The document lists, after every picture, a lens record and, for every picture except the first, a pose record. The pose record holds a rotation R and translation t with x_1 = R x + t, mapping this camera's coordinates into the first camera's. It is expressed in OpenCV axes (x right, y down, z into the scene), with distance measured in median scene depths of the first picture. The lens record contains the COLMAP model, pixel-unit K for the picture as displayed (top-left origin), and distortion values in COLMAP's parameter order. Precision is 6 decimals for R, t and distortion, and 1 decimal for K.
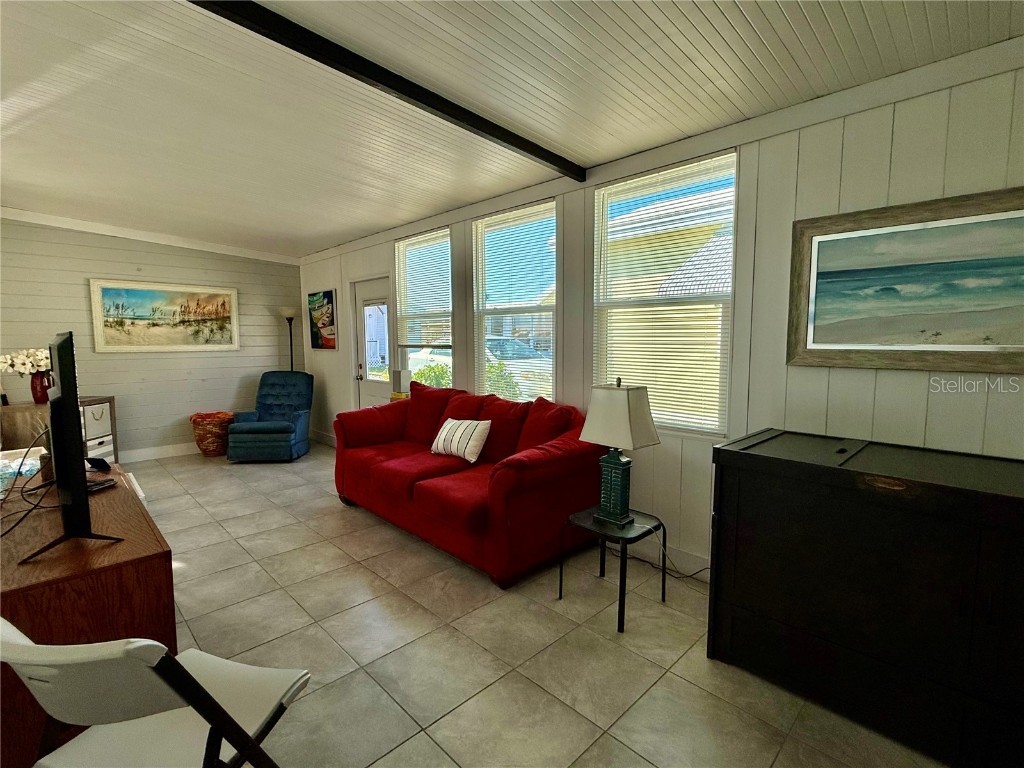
lens RADIAL K [[482.8, 0, 511.0], [0, 482.8, 382.1], [0, 0, 1]] dist [-0.001416, 0.001018]
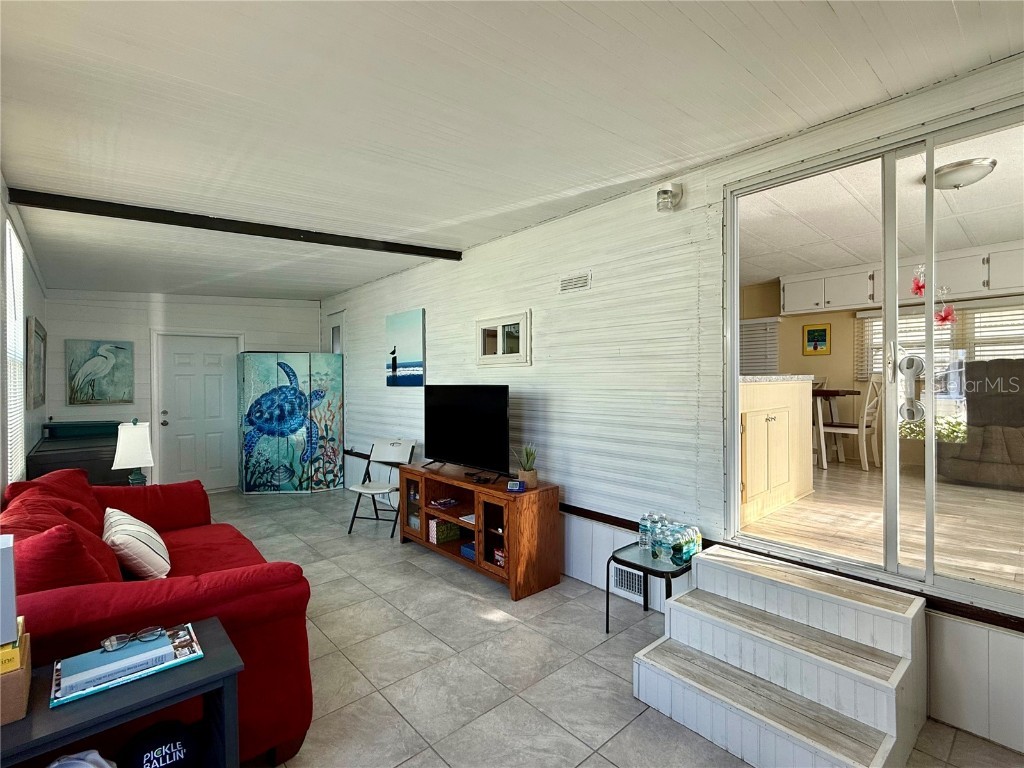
lens RADIAL K [[482.8, 0, 512.3], [0, 482.8, 384.0], [0, 0, 1]] dist [-0.001416, 0.001018]
pose [[-0.998736, 0.007909, 0.049634, -0.486979], [0.012692, 0.995221, 0.096815, -0.119416], [-0.048631, 0.097322, -0.994064, 1.193318]]
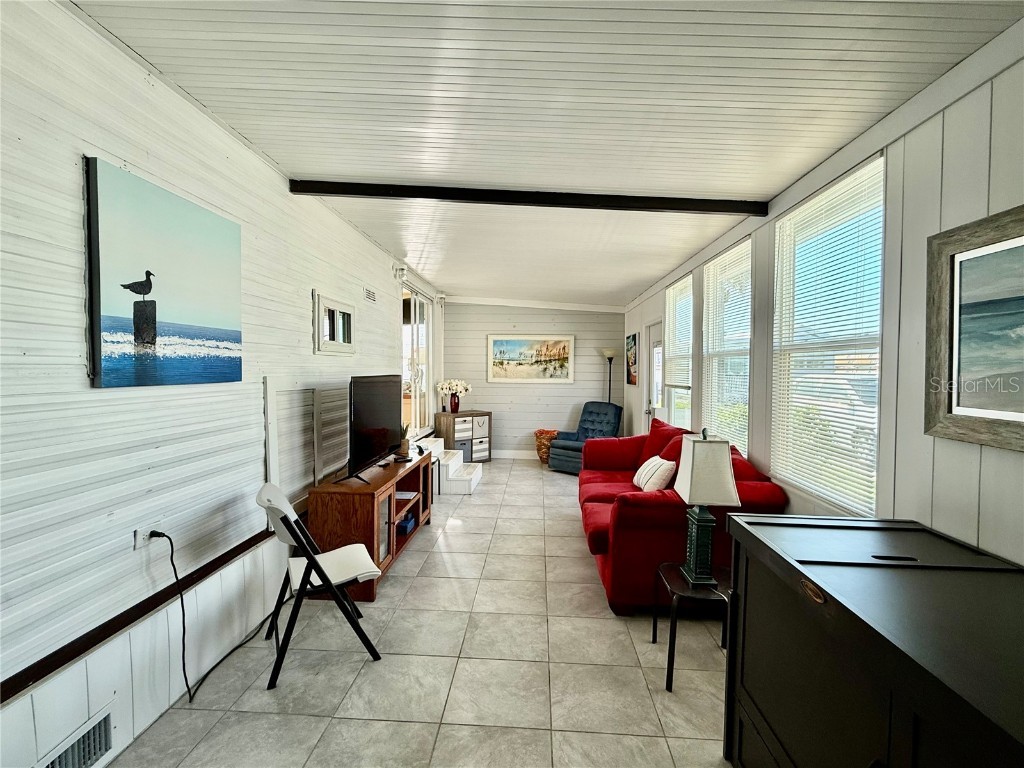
lens RADIAL K [[482.8, 0, 510.5], [0, 482.8, 381.5], [0, 0, 1]] dist [-0.001416, 0.001018]
pose [[0.670761, 0.027765, -0.741154, 0.342168], [-0.077544, 0.996448, -0.032849, -0.021311], [0.737609, 0.079506, 0.670531, 0.031846]]
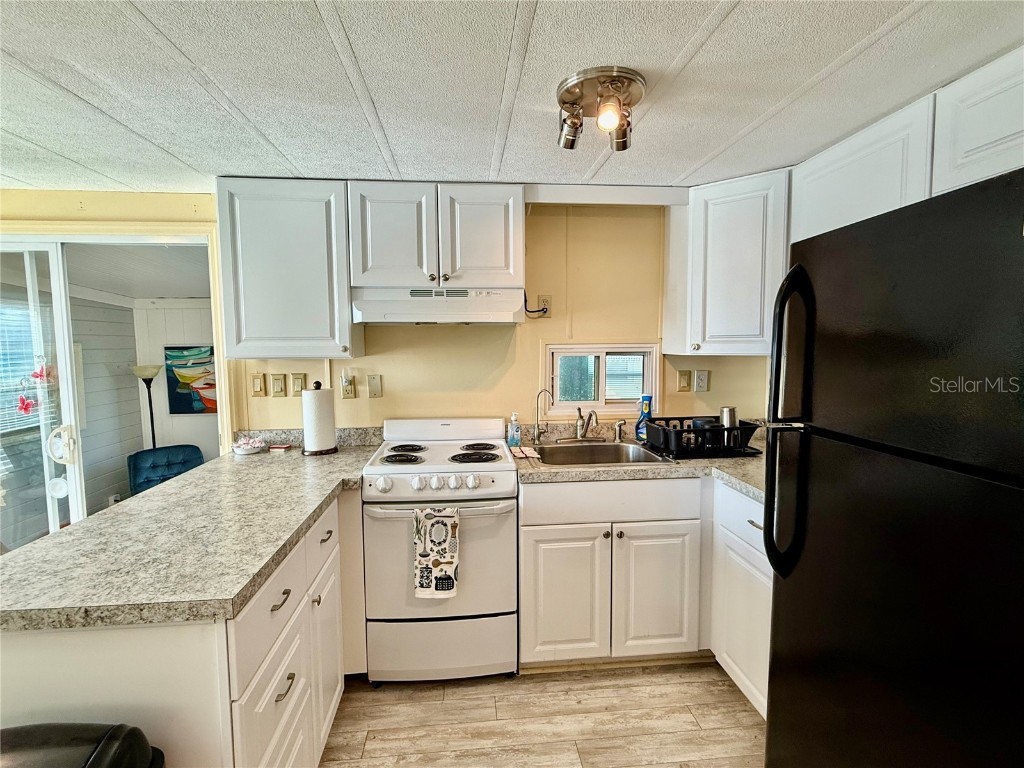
lens RADIAL K [[482.8, 0, 503.1], [0, 482.8, 385.4], [0, 0, 1]] dist [-0.001416, 0.001018]
pose [[0.630794, -0.065178, 0.773208, -0.919392], [0.075632, 0.996886, 0.022331, -0.125549], [-0.772256, 0.044393, 0.633759, 0.075082]]
